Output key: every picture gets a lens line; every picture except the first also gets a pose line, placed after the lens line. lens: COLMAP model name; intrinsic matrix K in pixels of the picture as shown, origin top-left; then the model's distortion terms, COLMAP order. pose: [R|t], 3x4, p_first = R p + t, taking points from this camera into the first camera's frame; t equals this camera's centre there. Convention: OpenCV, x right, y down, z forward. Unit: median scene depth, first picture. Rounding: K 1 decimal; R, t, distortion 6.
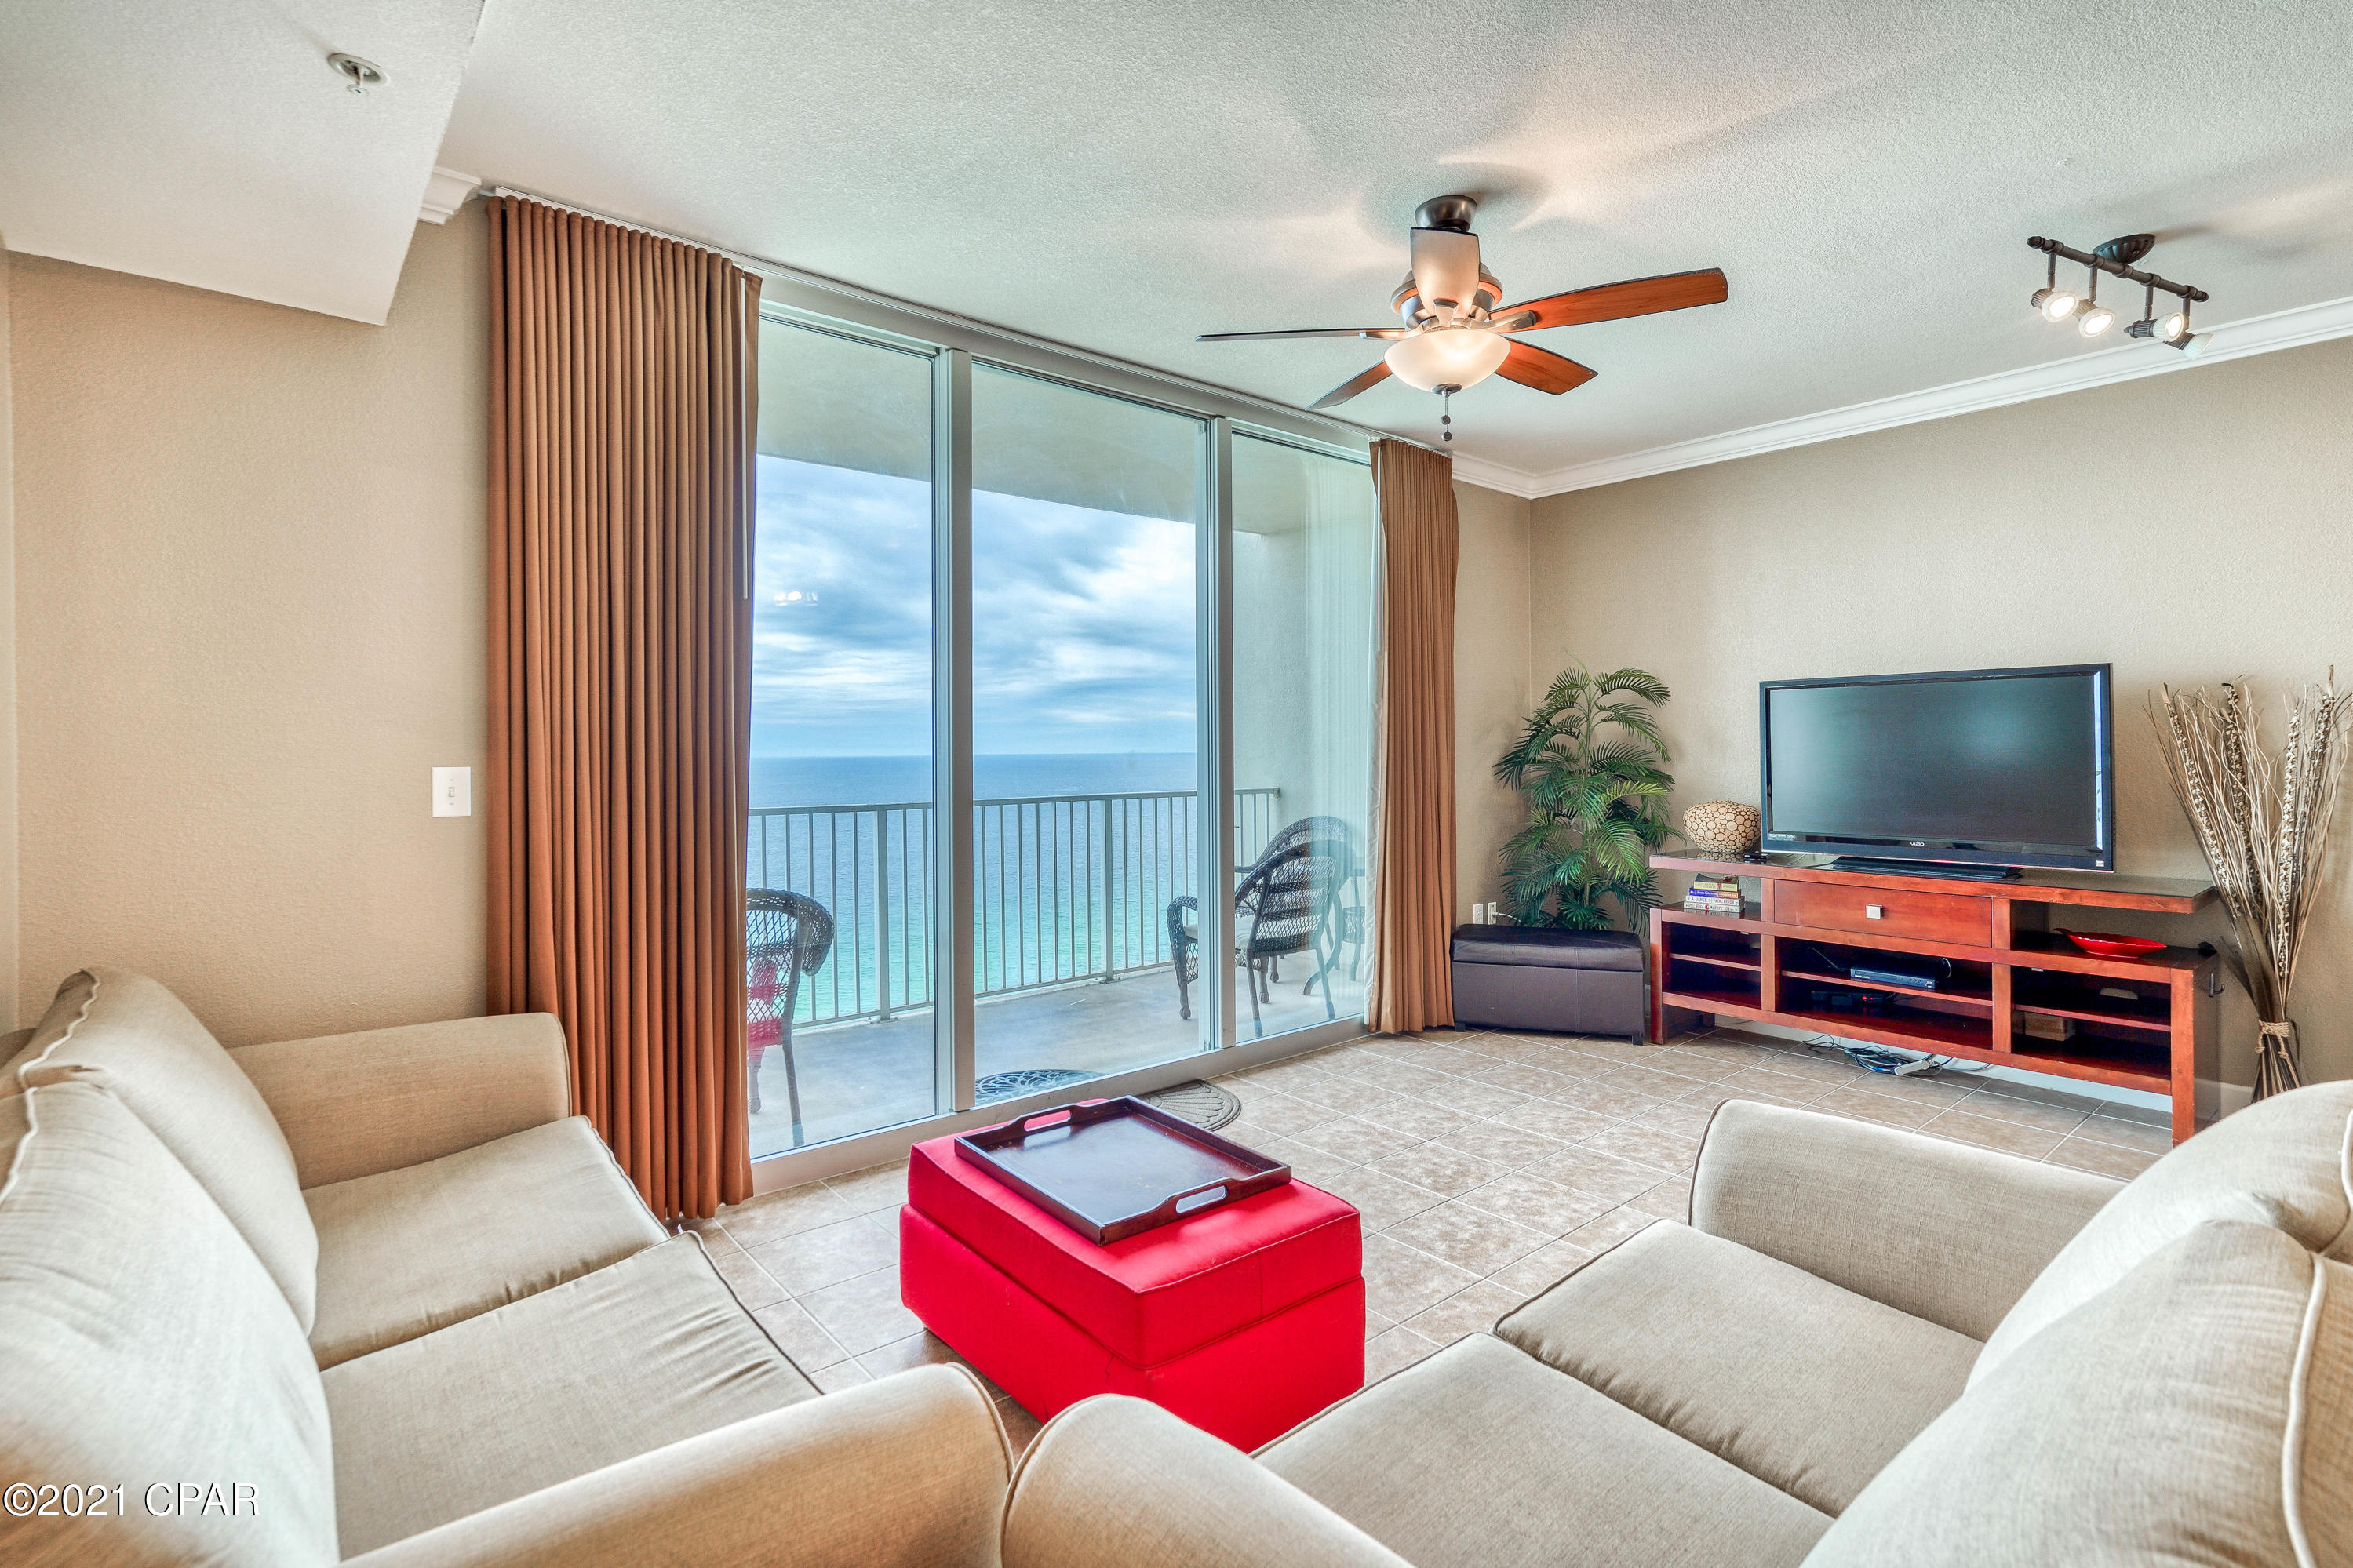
lens RADIAL K [[1100.0, 0, 1161.8], [0, 1100.0, 757.2], [0, 0, 1]] dist [0.002653, 0.006957]
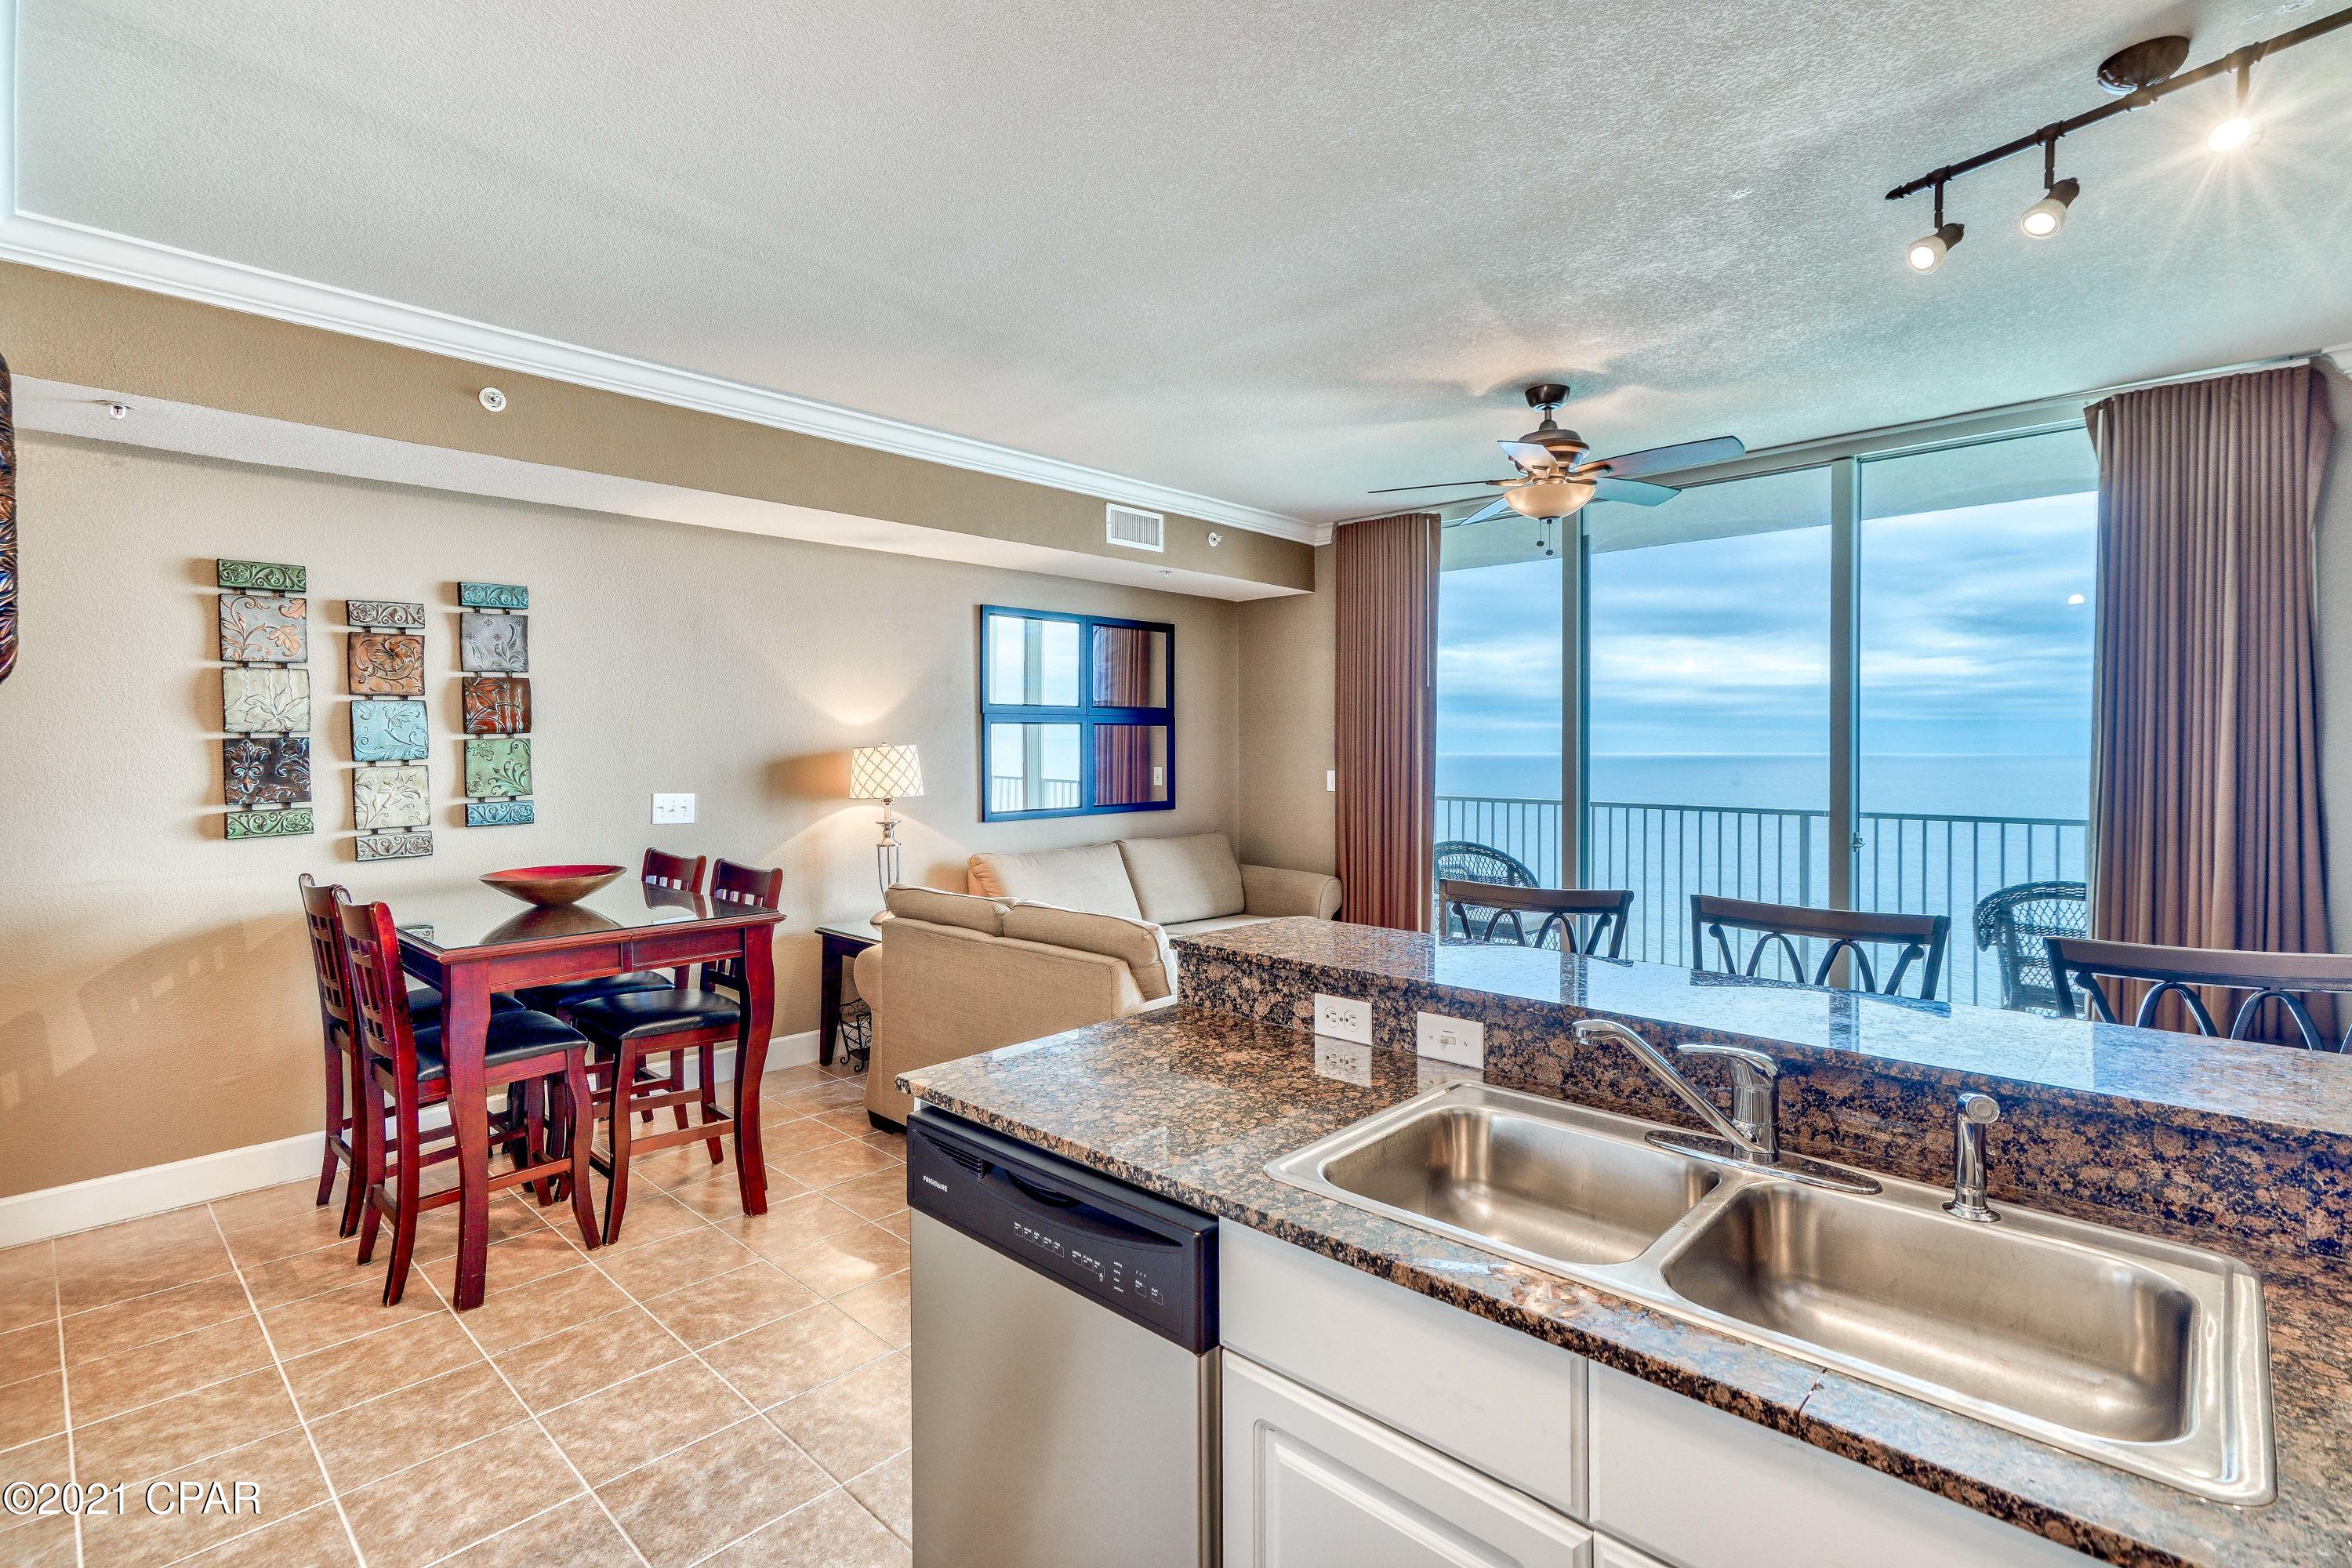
lens RADIAL K [[1099.6, 0, 1159.4], [0, 1099.6, 756.8], [0, 0, 1]] dist [0.002653, 0.006957]
pose [[0.102840, 0.010498, -0.994642, 1.171326], [-0.007489, 0.999924, 0.009779, -0.028870], [0.994670, 0.006443, 0.102911, 0.268744]]
